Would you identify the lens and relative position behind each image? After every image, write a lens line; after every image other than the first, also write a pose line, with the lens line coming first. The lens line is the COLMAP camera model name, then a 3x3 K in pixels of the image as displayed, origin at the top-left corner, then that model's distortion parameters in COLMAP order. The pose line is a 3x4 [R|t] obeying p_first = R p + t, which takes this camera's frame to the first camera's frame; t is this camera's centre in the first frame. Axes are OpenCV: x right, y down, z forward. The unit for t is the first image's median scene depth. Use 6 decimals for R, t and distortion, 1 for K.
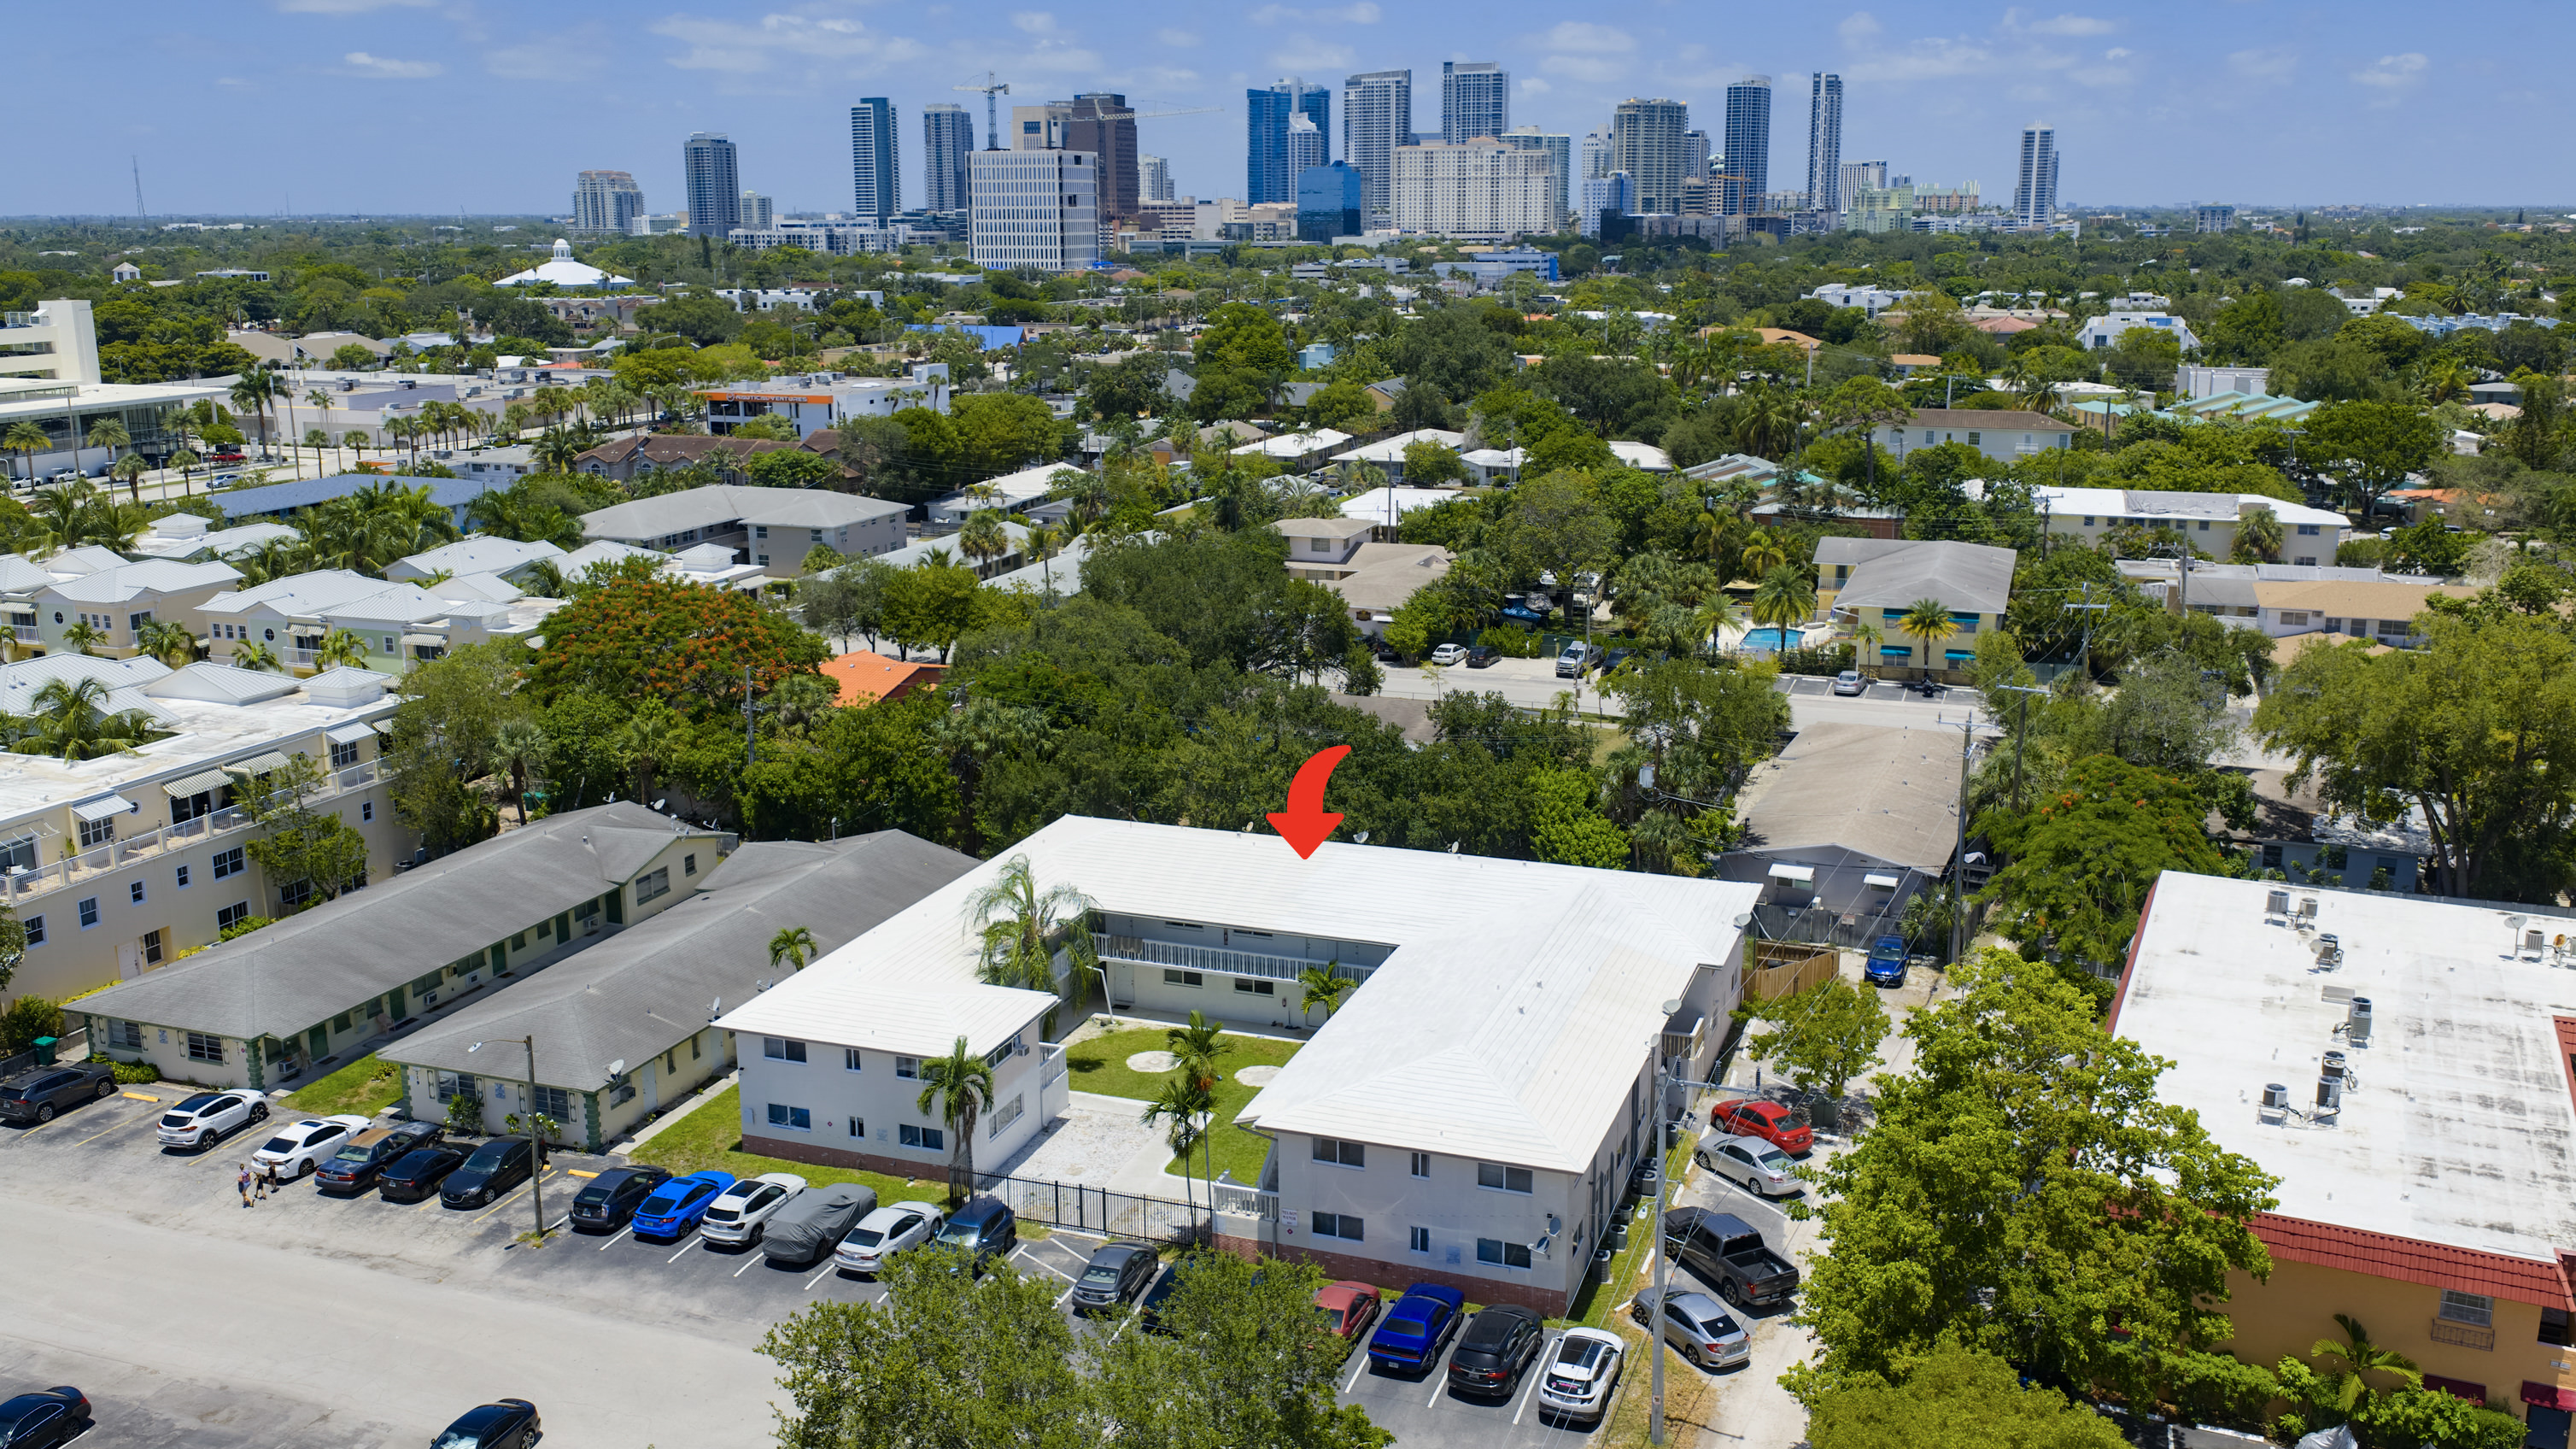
lens RADIAL K [[2201.9, 0, 1291.0], [0, 2201.9, 724.1], [0, 0, 1]] dist [0.008329, 0.008412]
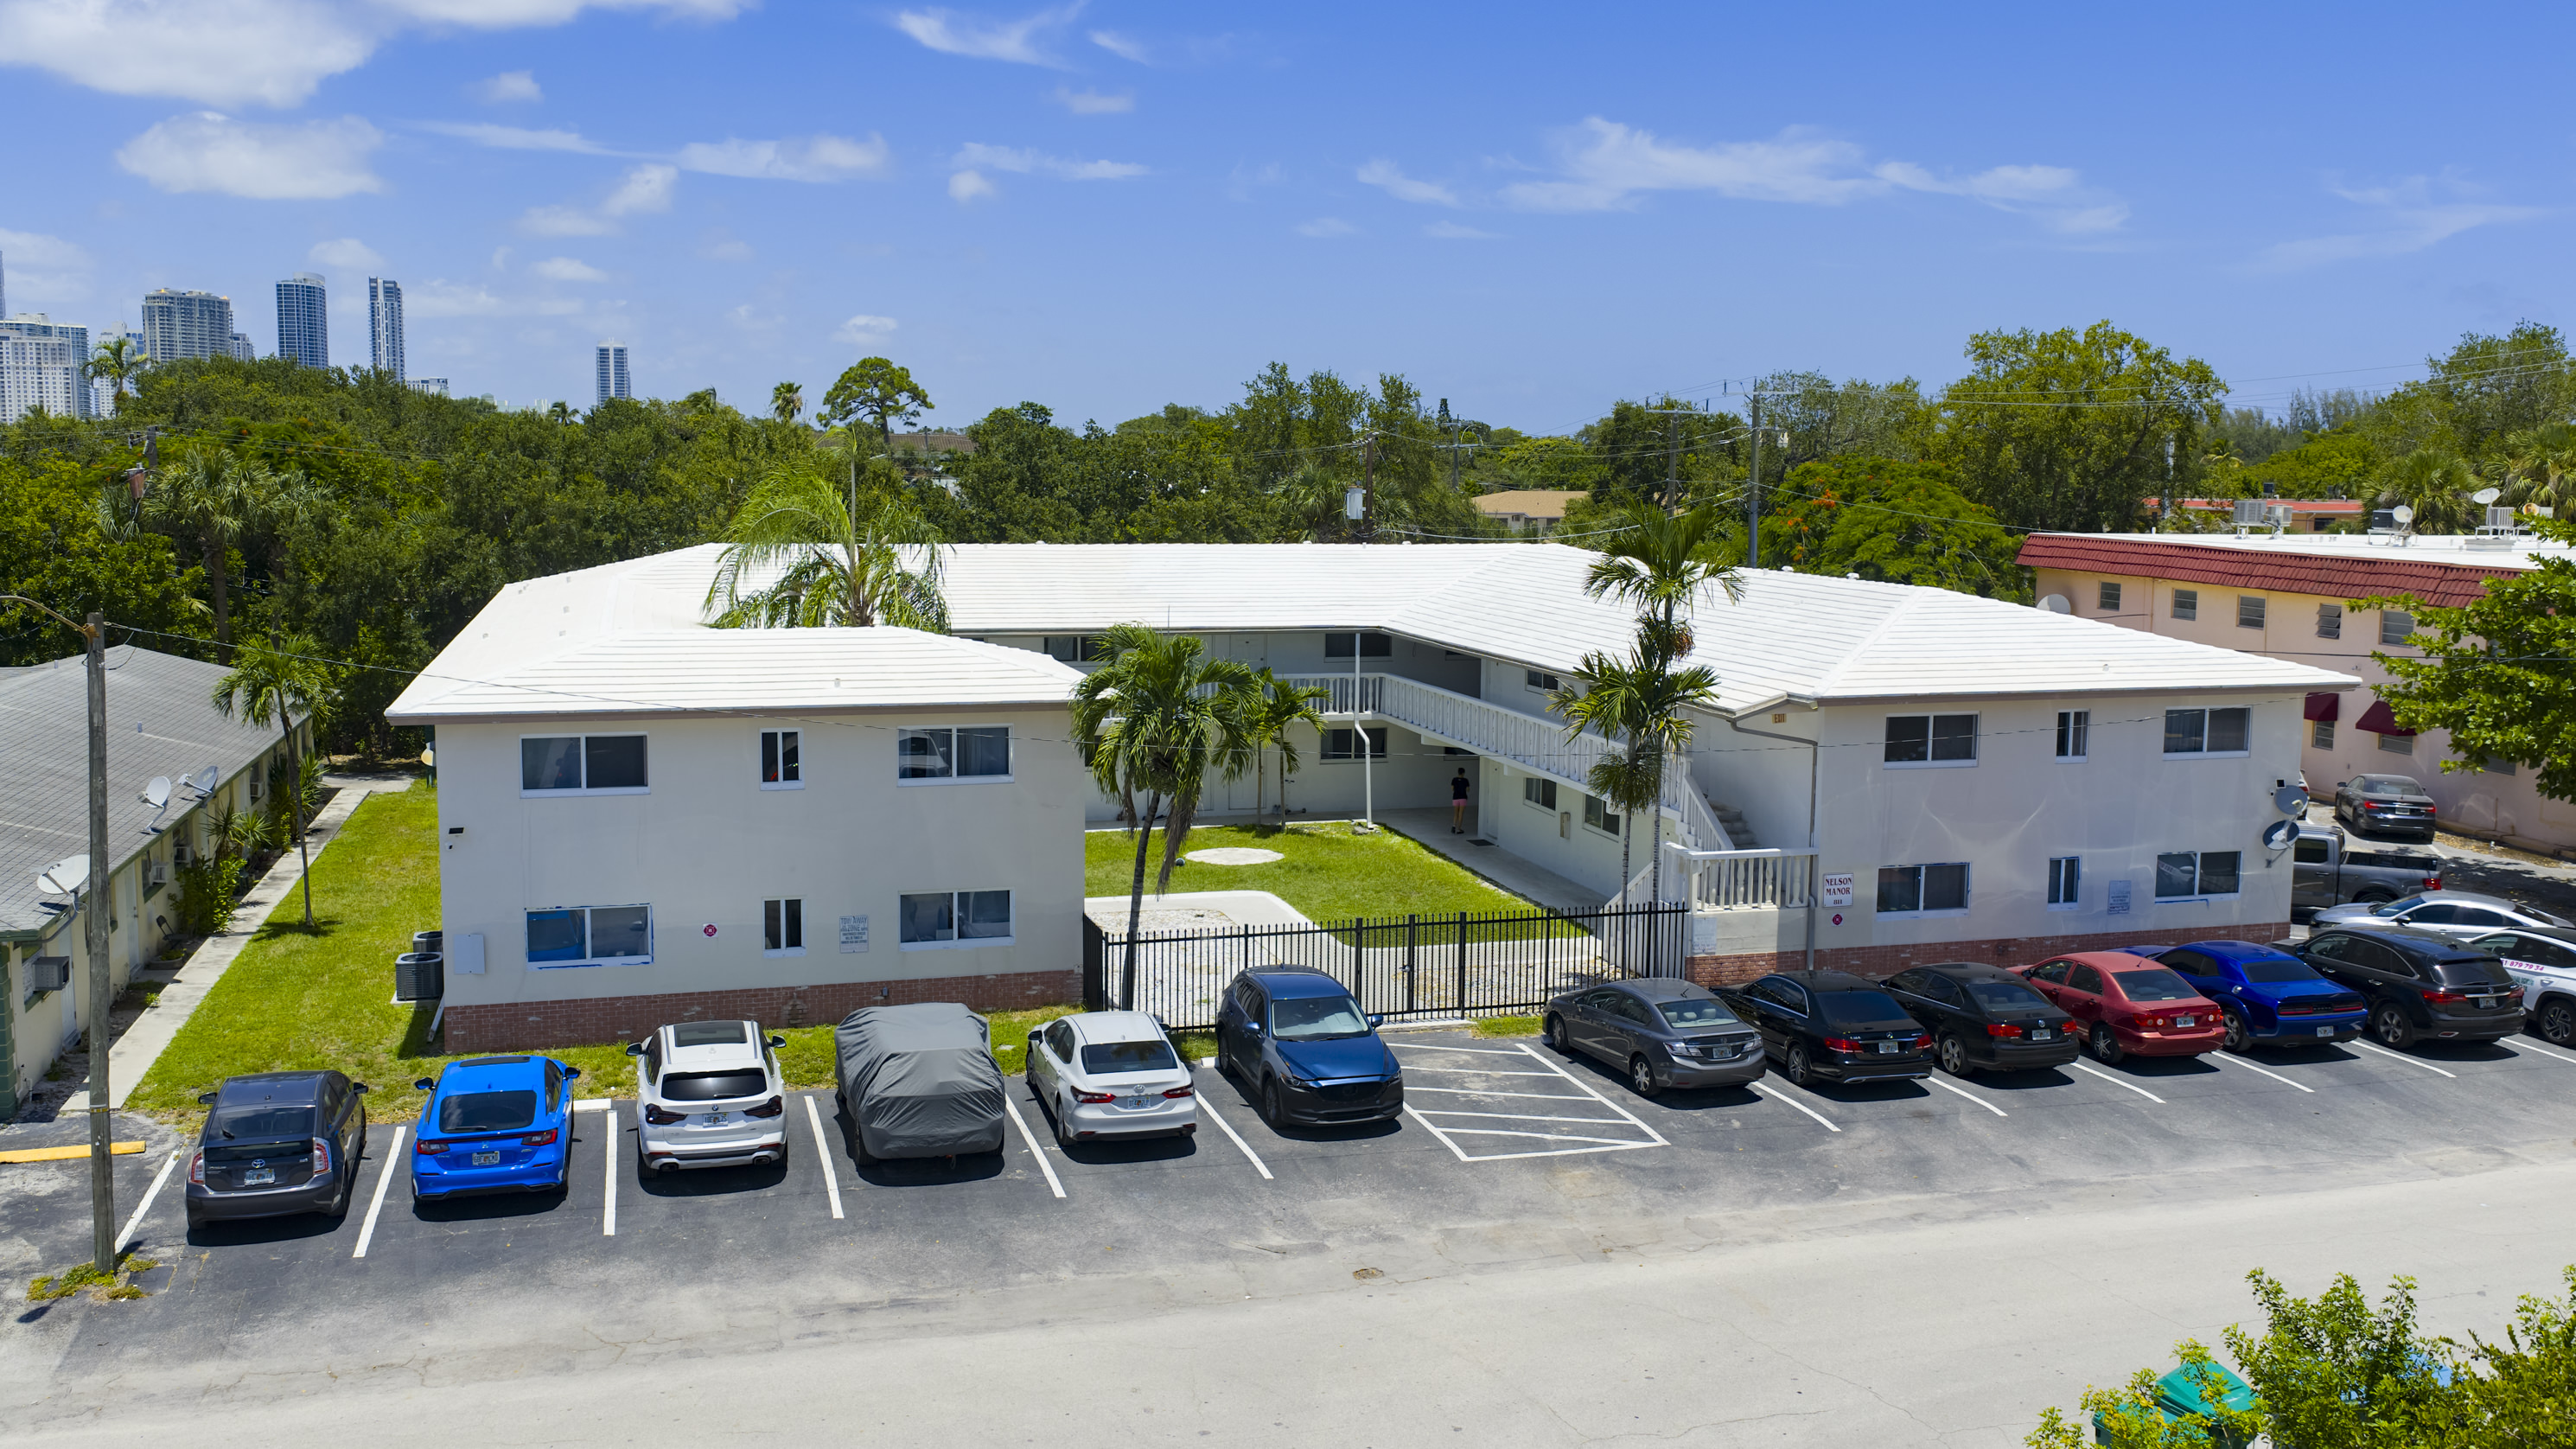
lens RADIAL K [[2201.7, 0, 1289.6], [0, 2201.7, 723.0], [0, 0, 1]] dist [0.008329, 0.008412]
pose [[0.797779, -0.057081, 0.600242, -0.370380], [0.126899, 0.989107, -0.074599, 0.188219], [-0.589445, 0.135684, 0.796332, 0.599733]]
